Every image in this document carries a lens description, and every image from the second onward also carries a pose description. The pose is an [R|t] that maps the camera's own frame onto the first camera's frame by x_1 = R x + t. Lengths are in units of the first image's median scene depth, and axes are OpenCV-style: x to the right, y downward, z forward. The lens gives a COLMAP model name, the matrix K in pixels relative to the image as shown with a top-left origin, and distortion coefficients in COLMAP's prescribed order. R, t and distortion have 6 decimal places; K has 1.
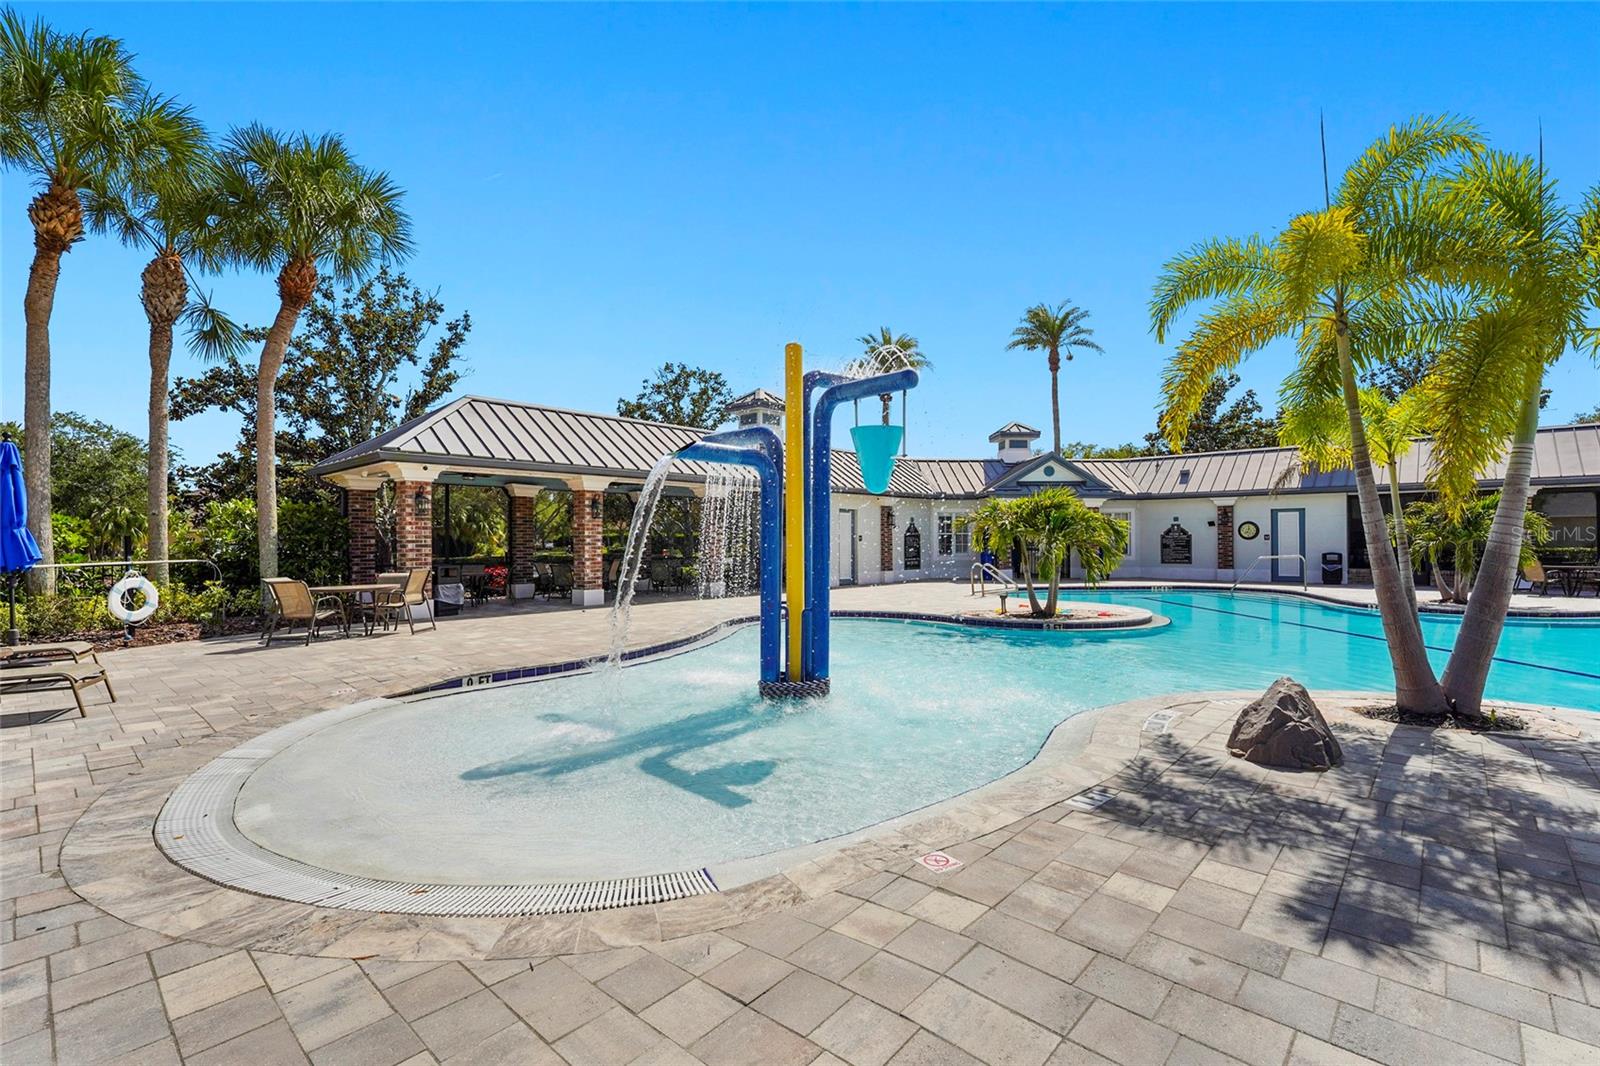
lens RADIAL K [[706.8, 0, 794.8], [0, 706.8, 522.1], [0, 0, 1]] dist [0.003770, 0.000569]
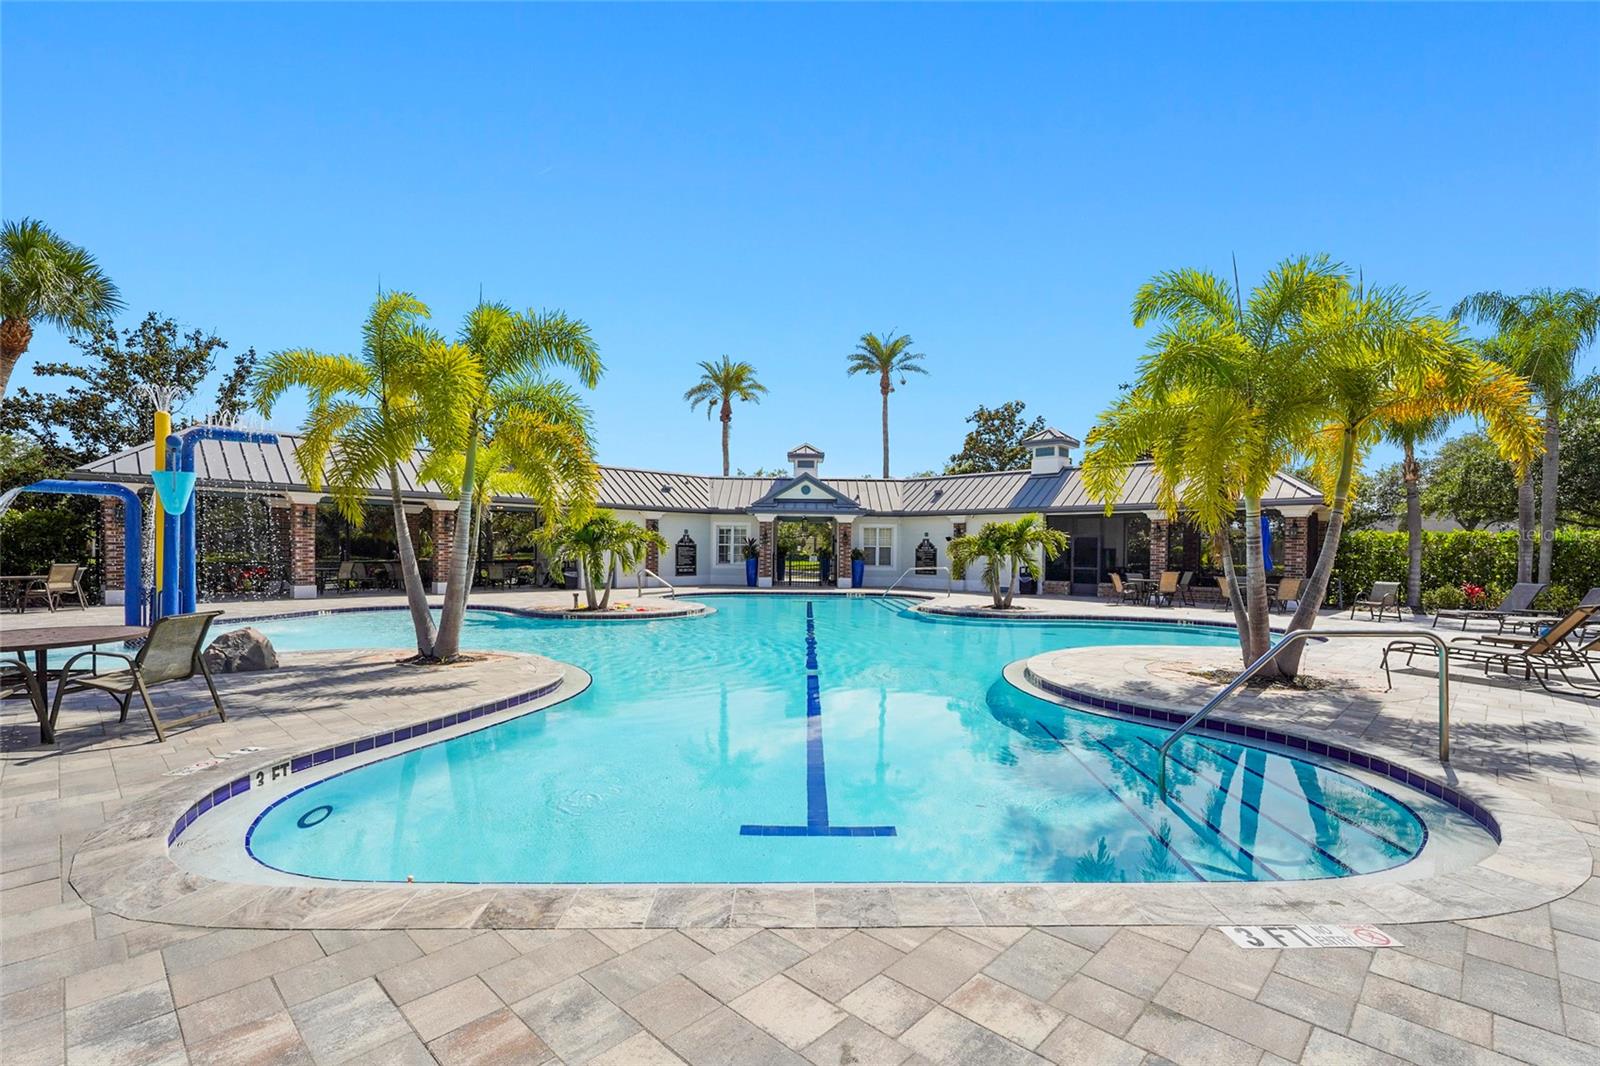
lens RADIAL K [[706.8, 0, 806.2], [0, 706.8, 548.0], [0, 0, 1]] dist [0.003770, 0.000569]
pose [[0.999110, 0.016245, -0.038931, 0.398574], [-0.015276, 0.999569, 0.025065, -0.008188], [0.039321, -0.024448, 0.998928, -0.110989]]
